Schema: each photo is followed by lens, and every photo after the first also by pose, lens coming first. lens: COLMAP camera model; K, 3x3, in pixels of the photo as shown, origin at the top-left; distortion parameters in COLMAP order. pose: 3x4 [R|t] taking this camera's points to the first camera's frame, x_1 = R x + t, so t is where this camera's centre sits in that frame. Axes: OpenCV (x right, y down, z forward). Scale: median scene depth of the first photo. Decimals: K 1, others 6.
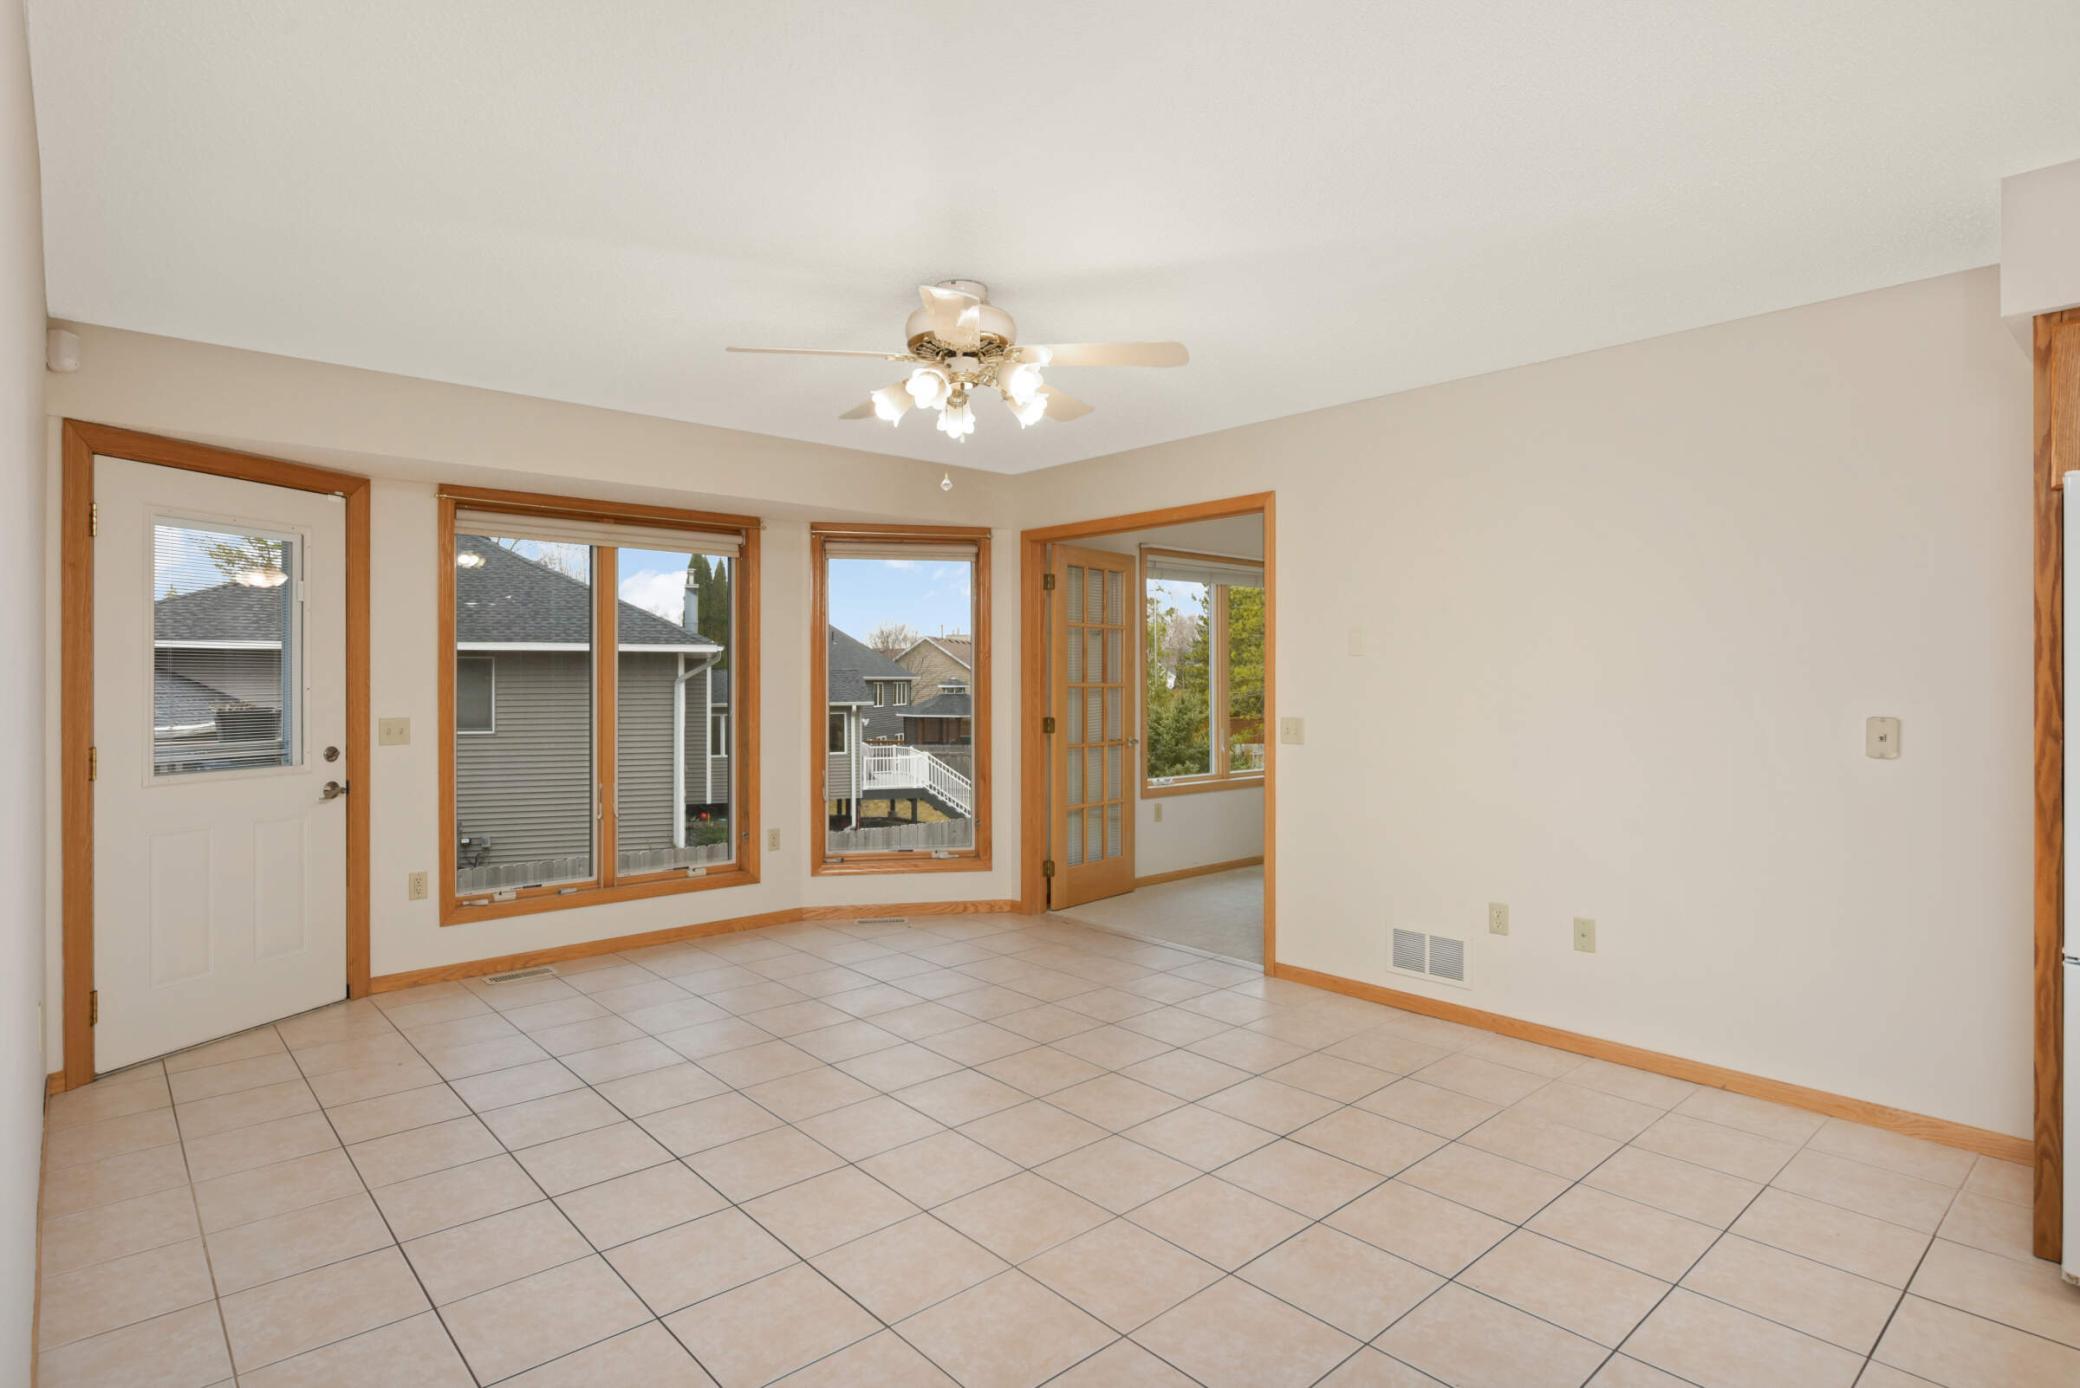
lens RADIAL K [[1077.2, 0, 1028.8], [0, 1077.2, 689.3], [0, 0, 1]] dist [-0.002073, -0.000068]
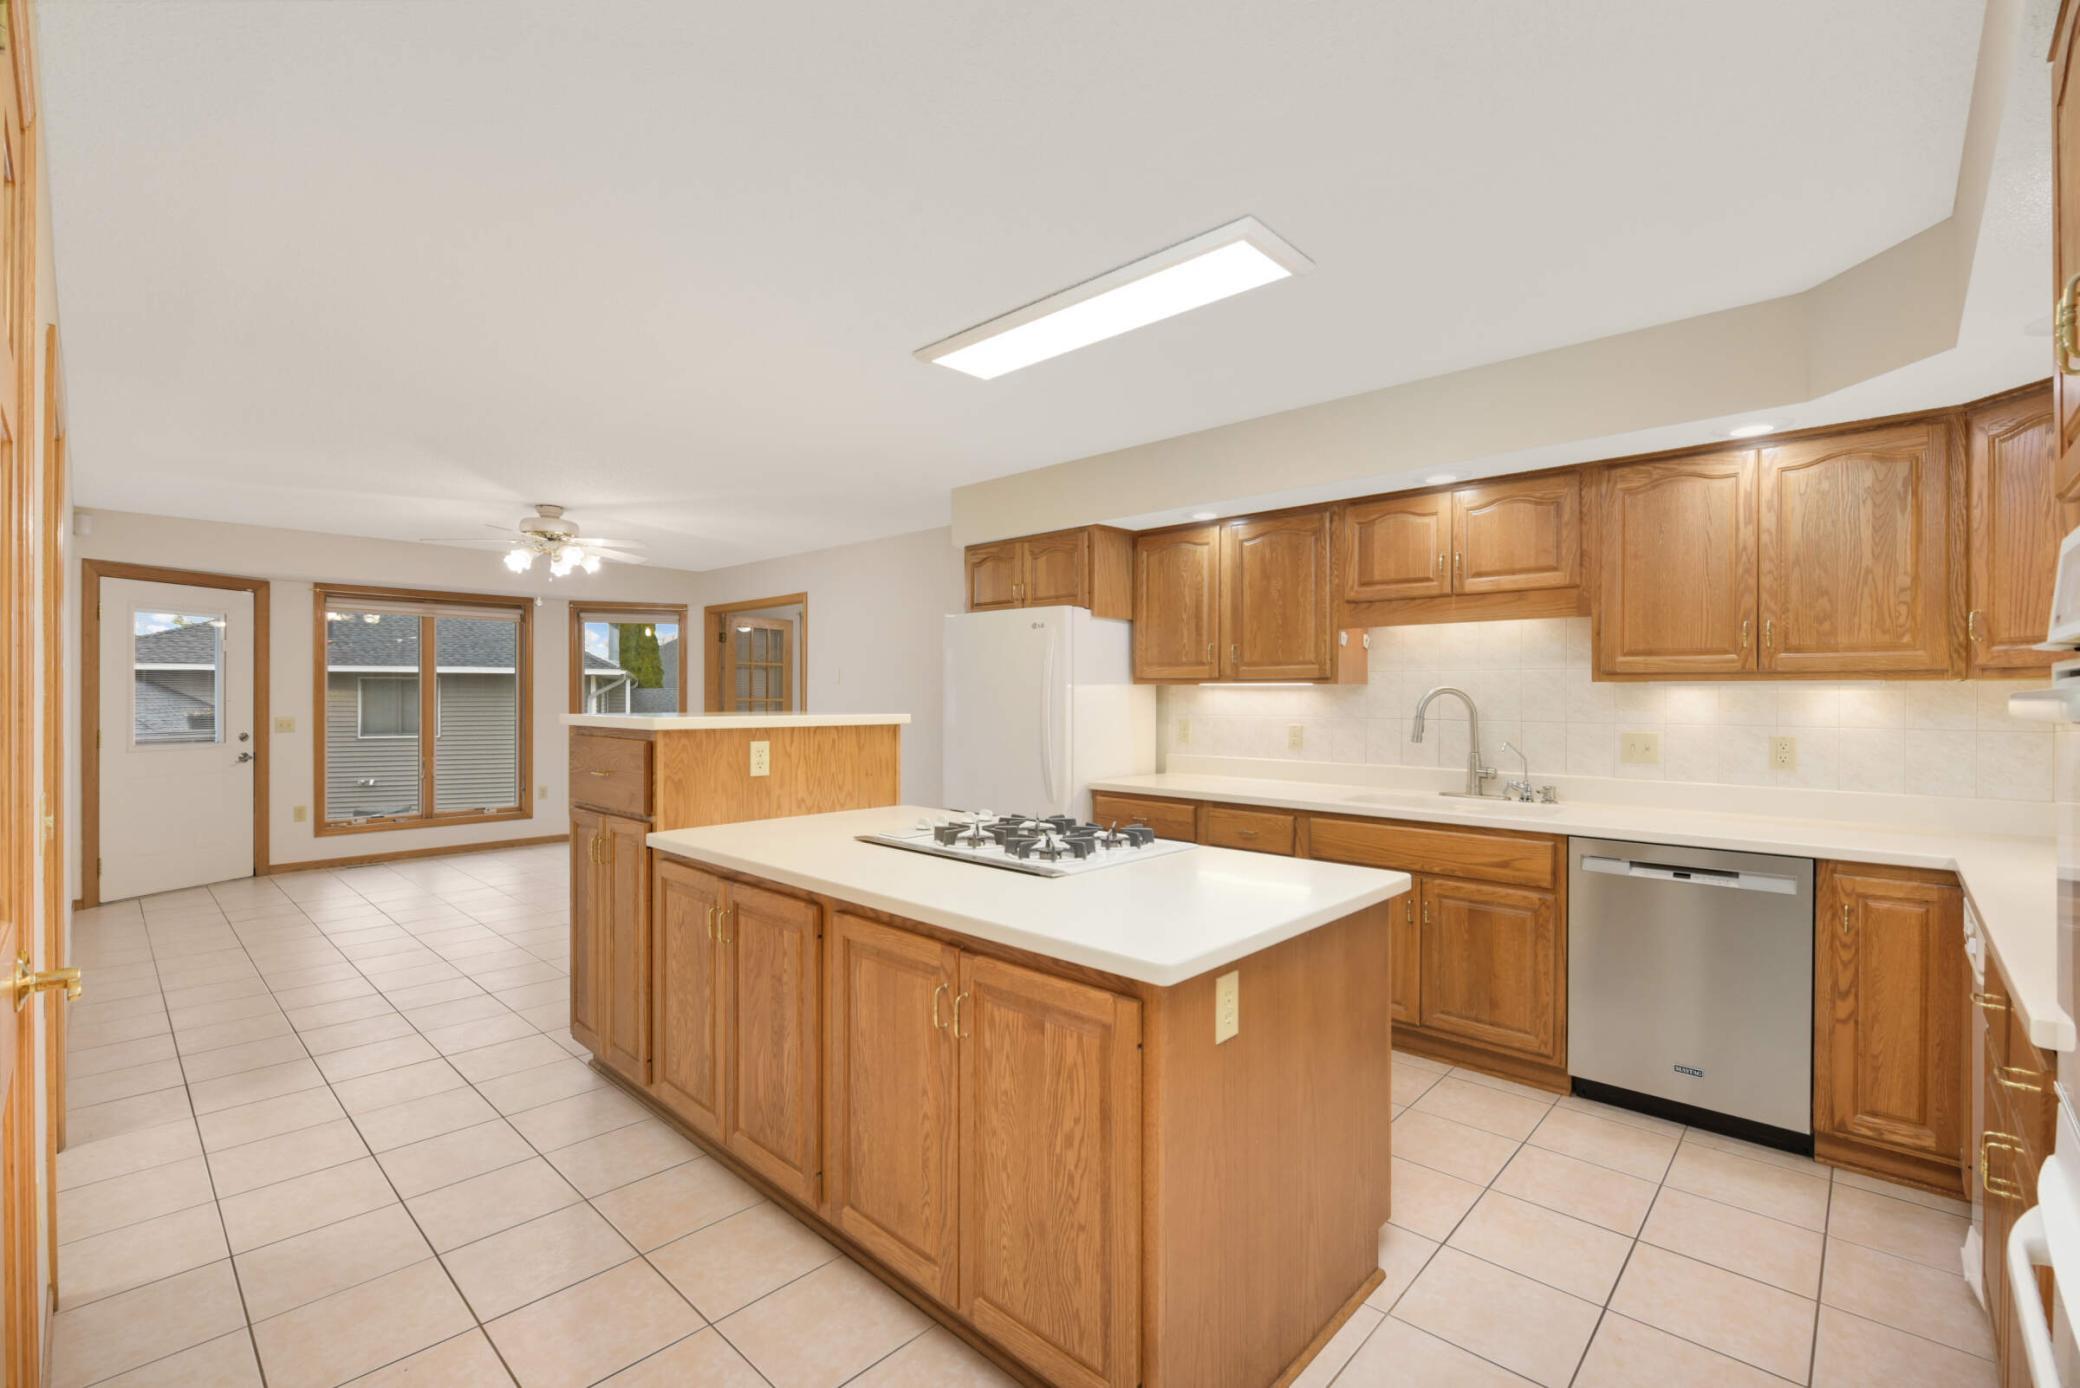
lens RADIAL K [[912.2, 0, 1033.4], [0, 912.2, 703.5], [0, 0, 1]] dist [-0.002953, -0.000726]
pose [[0.997067, 0.003330, 0.076467, 0.520758], [-0.003263, 0.999994, -0.001002, 0.001851], [-0.076470, 0.000750, 0.997072, -0.579633]]
